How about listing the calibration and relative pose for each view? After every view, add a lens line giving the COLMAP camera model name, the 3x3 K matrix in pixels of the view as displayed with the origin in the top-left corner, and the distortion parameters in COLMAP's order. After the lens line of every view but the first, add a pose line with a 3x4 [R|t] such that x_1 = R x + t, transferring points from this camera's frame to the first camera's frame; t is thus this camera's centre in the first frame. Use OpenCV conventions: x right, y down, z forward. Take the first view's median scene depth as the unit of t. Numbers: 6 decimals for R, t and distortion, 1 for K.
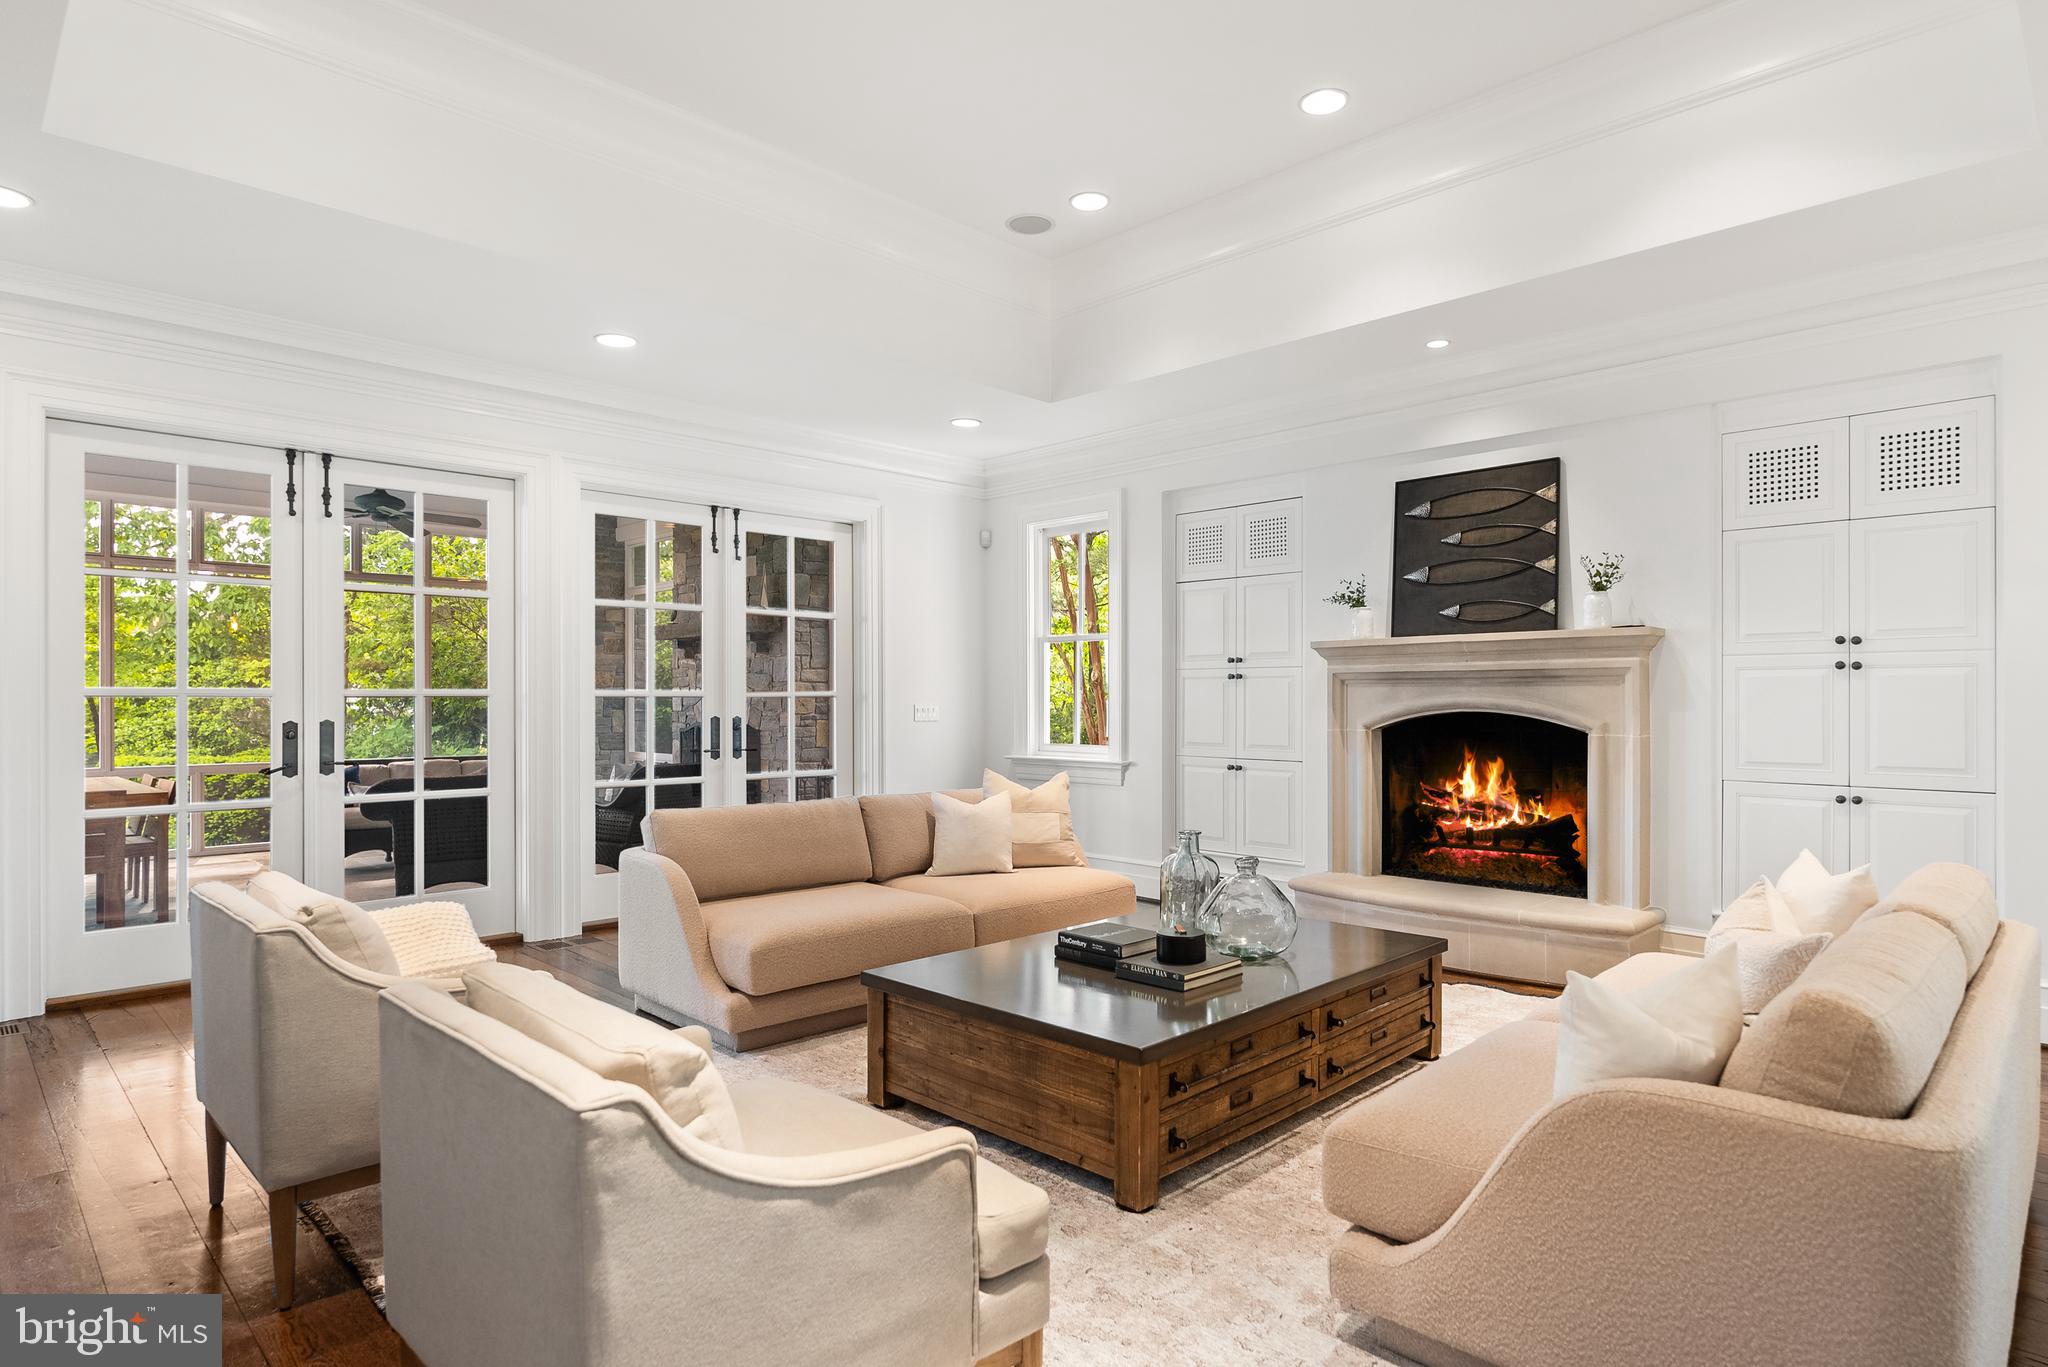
lens RADIAL K [[1101.9, 0, 1020.4], [0, 1101.9, 690.9], [0, 0, 1]] dist [-0.011324, -0.000378]
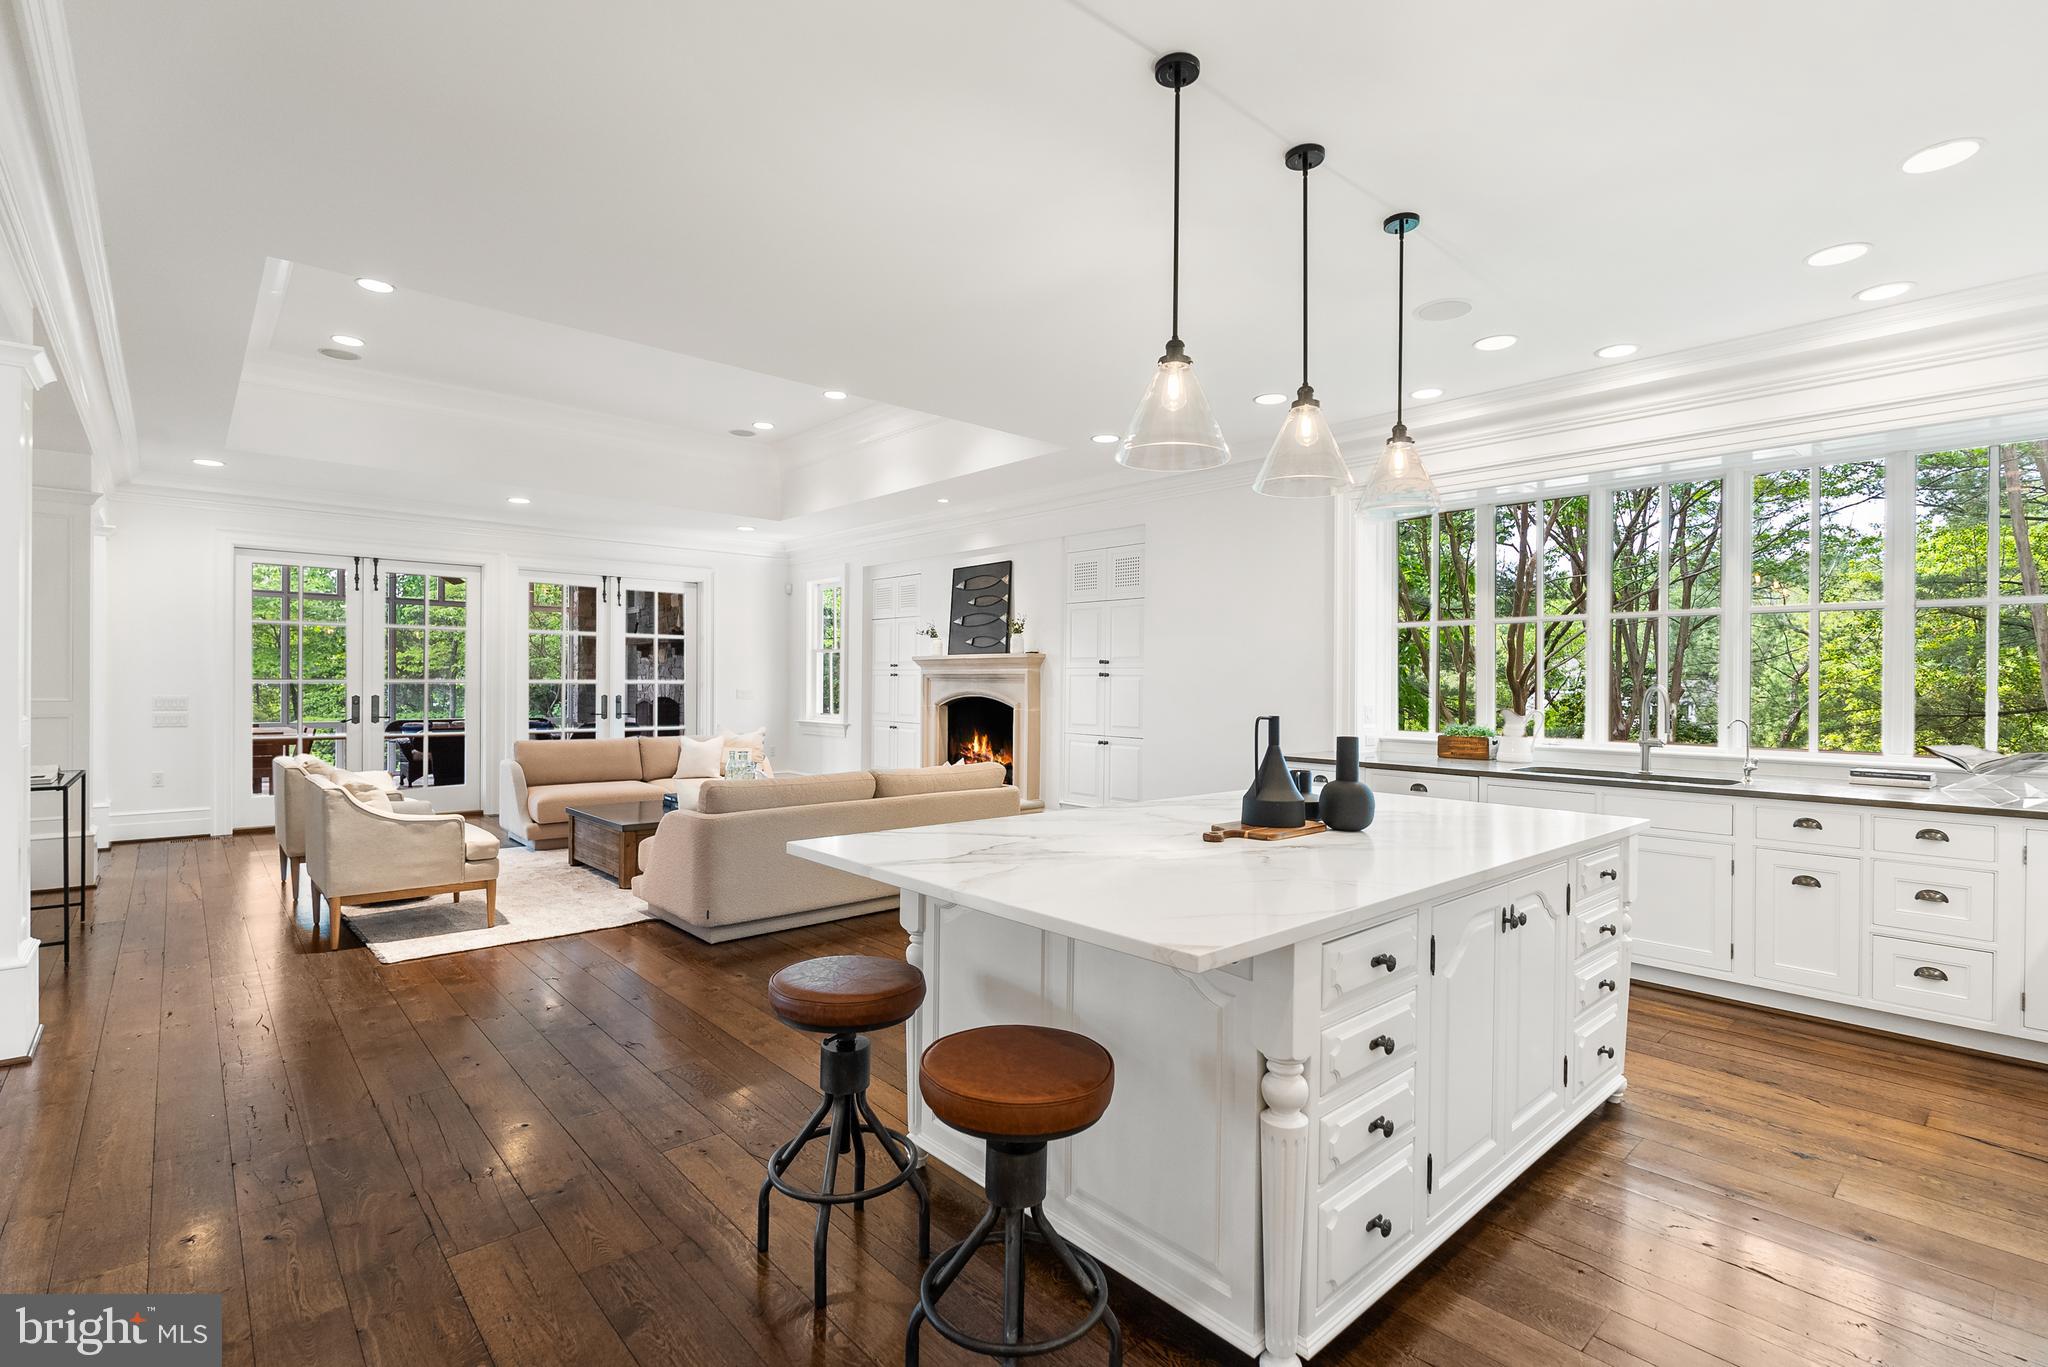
lens RADIAL K [[956.9, 0, 1037.3], [0, 956.9, 680.2], [0, 0, 1]] dist [-0.004900, 0.000350]
pose [[0.998285, 0.009399, -0.057775, 0.615070], [-0.009145, 0.999947, 0.004667, -0.016991], [0.057816, -0.004130, 0.998319, -0.602533]]
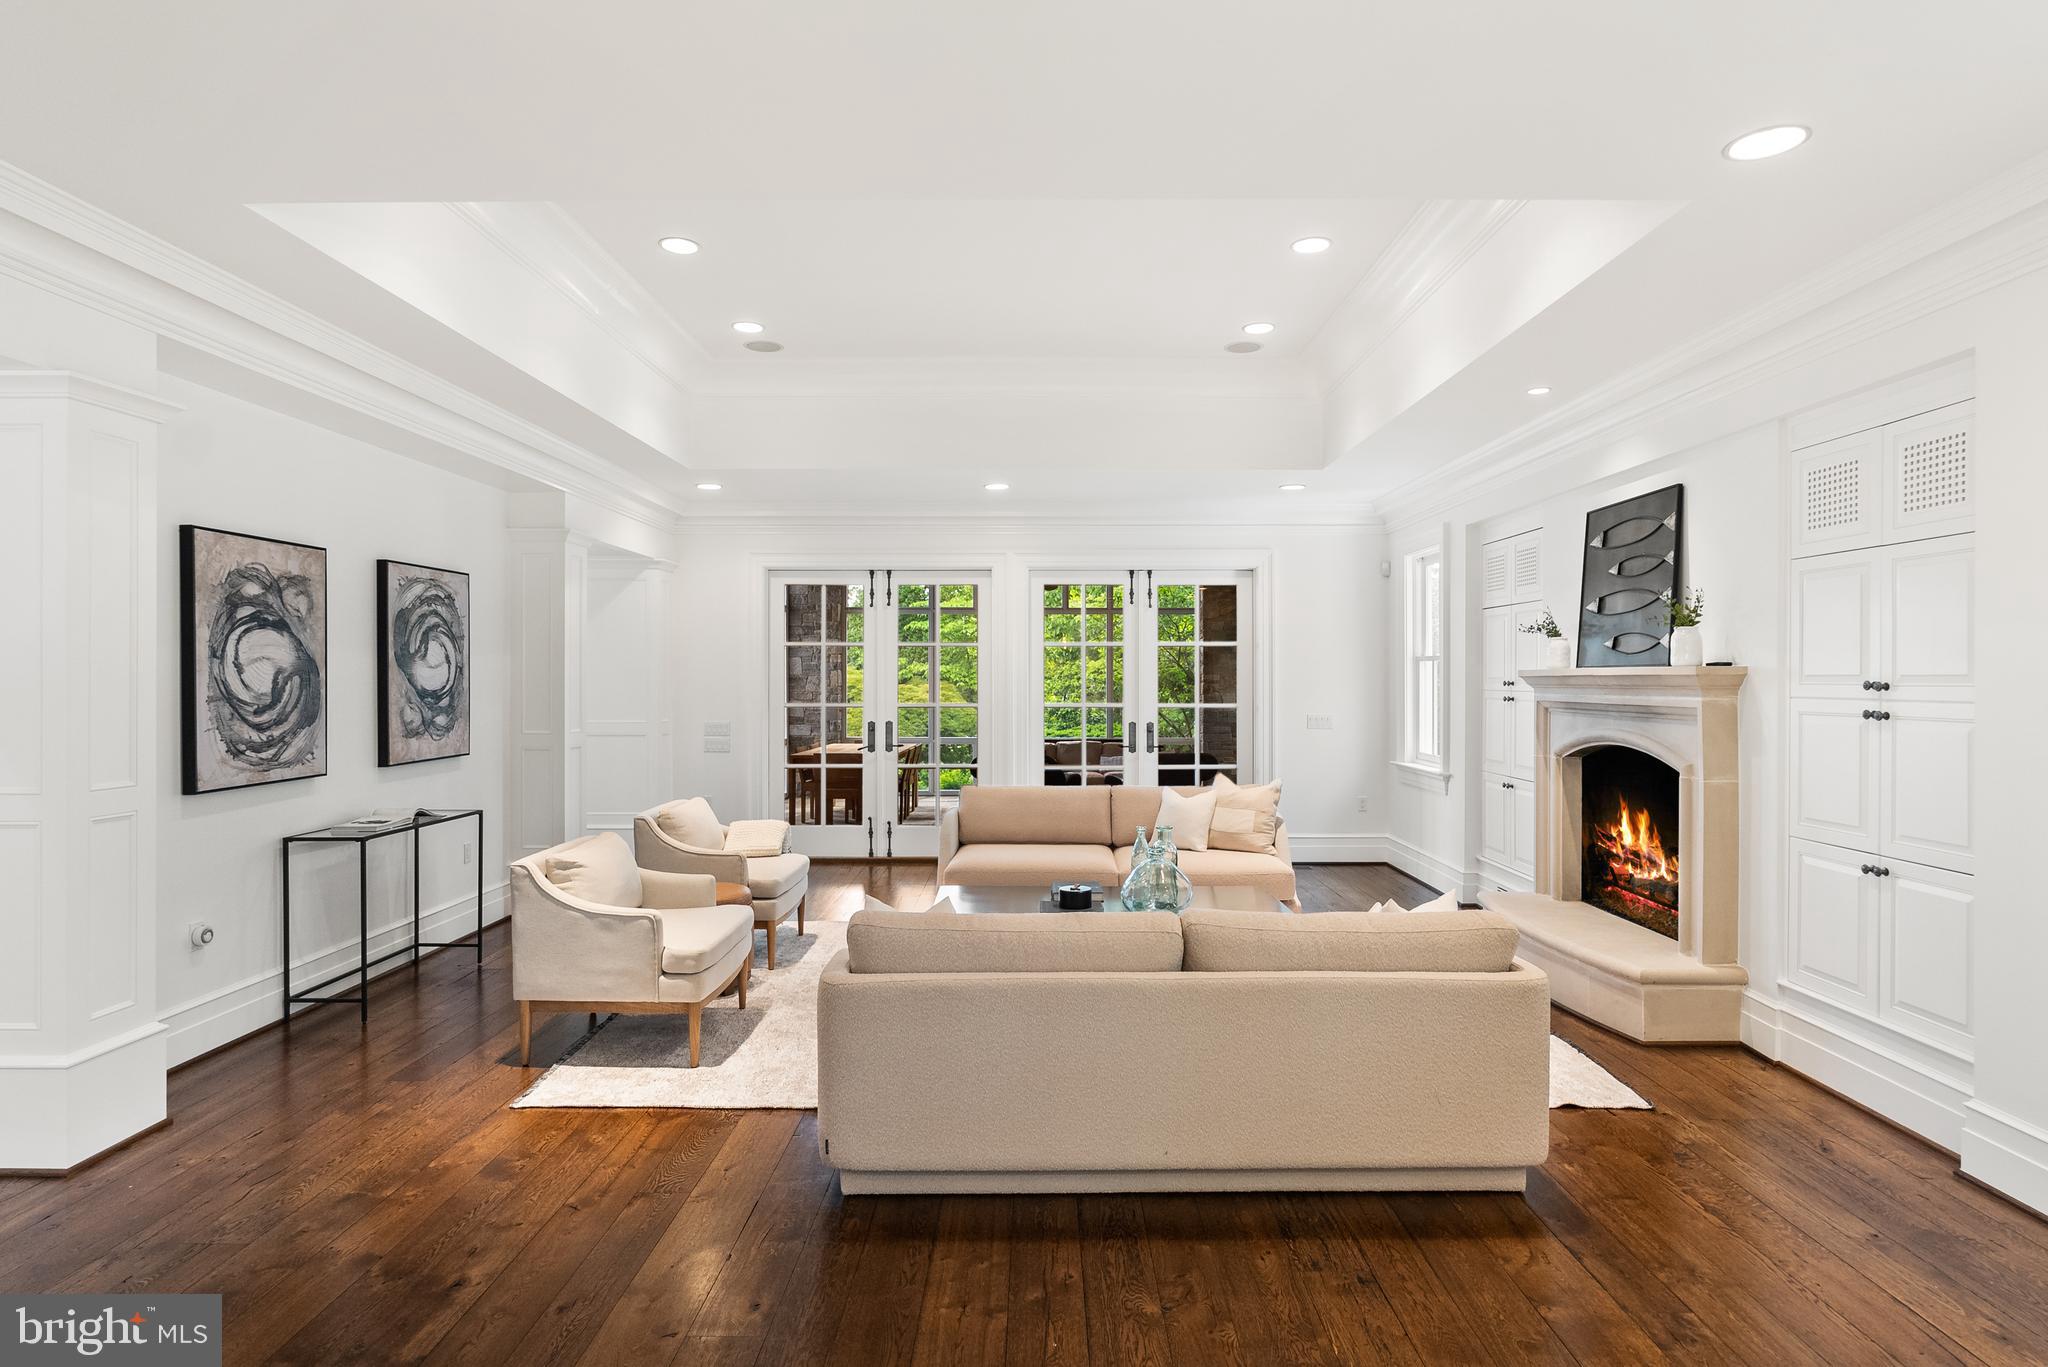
lens RADIAL K [[1101.9, 0, 1029.2], [0, 1101.9, 672.2], [0, 0, 1]] dist [-0.011324, -0.000378]
pose [[0.694847, -0.001194, -0.719156, 0.763026], [0.002229, 0.999997, 0.000493, -0.049092], [0.719154, -0.001945, 0.694848, -0.067622]]
